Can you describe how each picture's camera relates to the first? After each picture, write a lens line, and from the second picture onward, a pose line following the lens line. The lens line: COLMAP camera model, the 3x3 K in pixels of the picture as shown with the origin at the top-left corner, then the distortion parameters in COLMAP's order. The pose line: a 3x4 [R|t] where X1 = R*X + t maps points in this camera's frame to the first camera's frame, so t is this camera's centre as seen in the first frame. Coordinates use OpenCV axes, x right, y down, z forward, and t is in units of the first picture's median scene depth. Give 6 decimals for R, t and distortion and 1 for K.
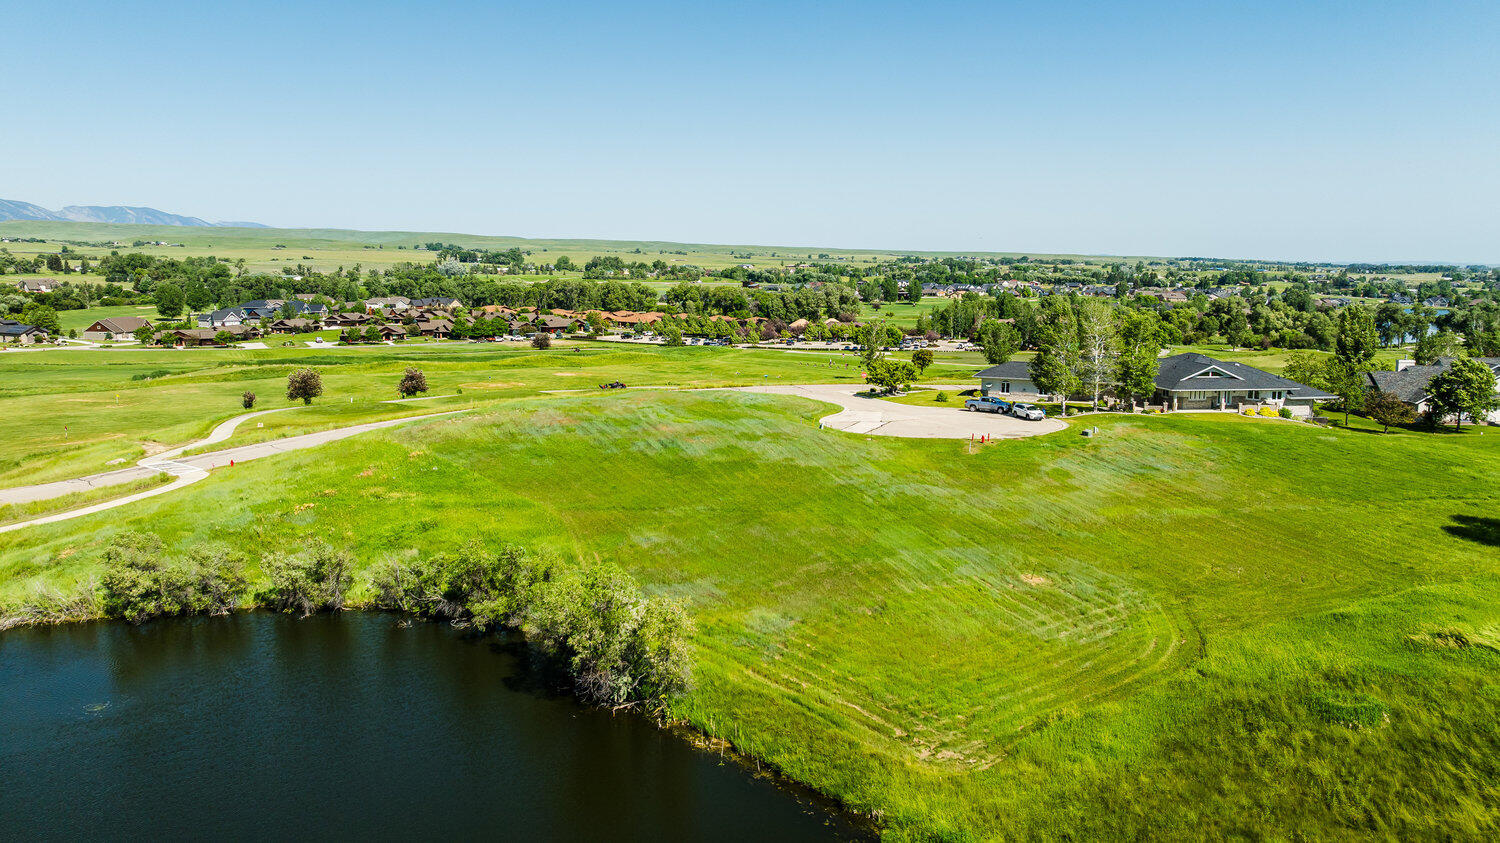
lens RADIAL K [[1048.3, 0, 748.9], [0, 1048.3, 418.7], [0, 0, 1]] dist [-0.026863, 0.011747]
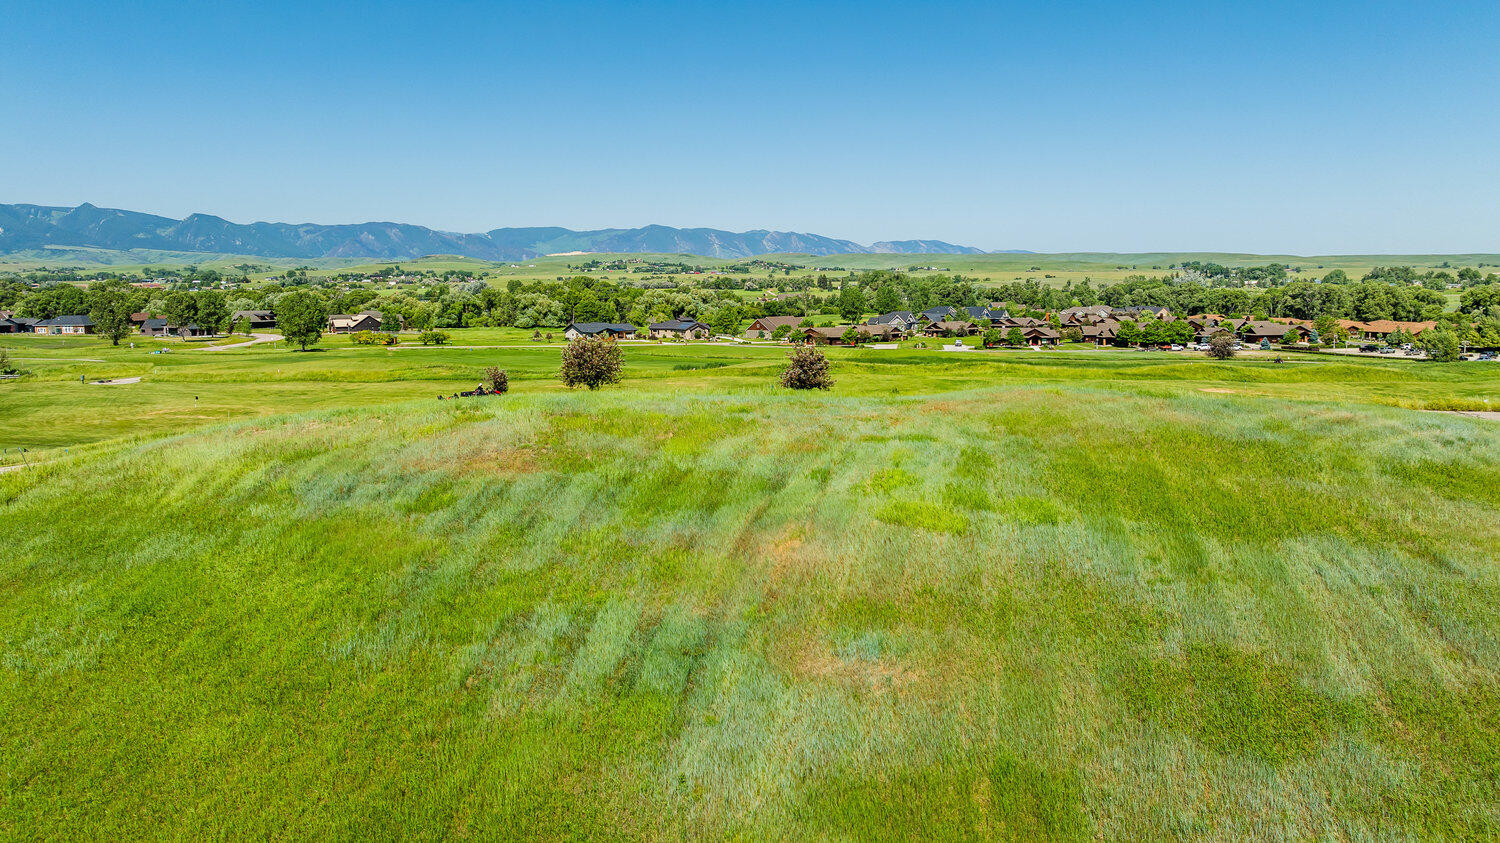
lens RADIAL K [[1048.3, 0, 748.9], [0, 1048.3, 418.7], [0, 0, 1]] dist [-0.026863, 0.011747]
pose [[0.768191, 0.062732, -0.637140, 0.010094], [-0.077359, 0.996991, 0.004891, -0.003027], [0.635530, 0.045532, 0.770733, 0.188336]]
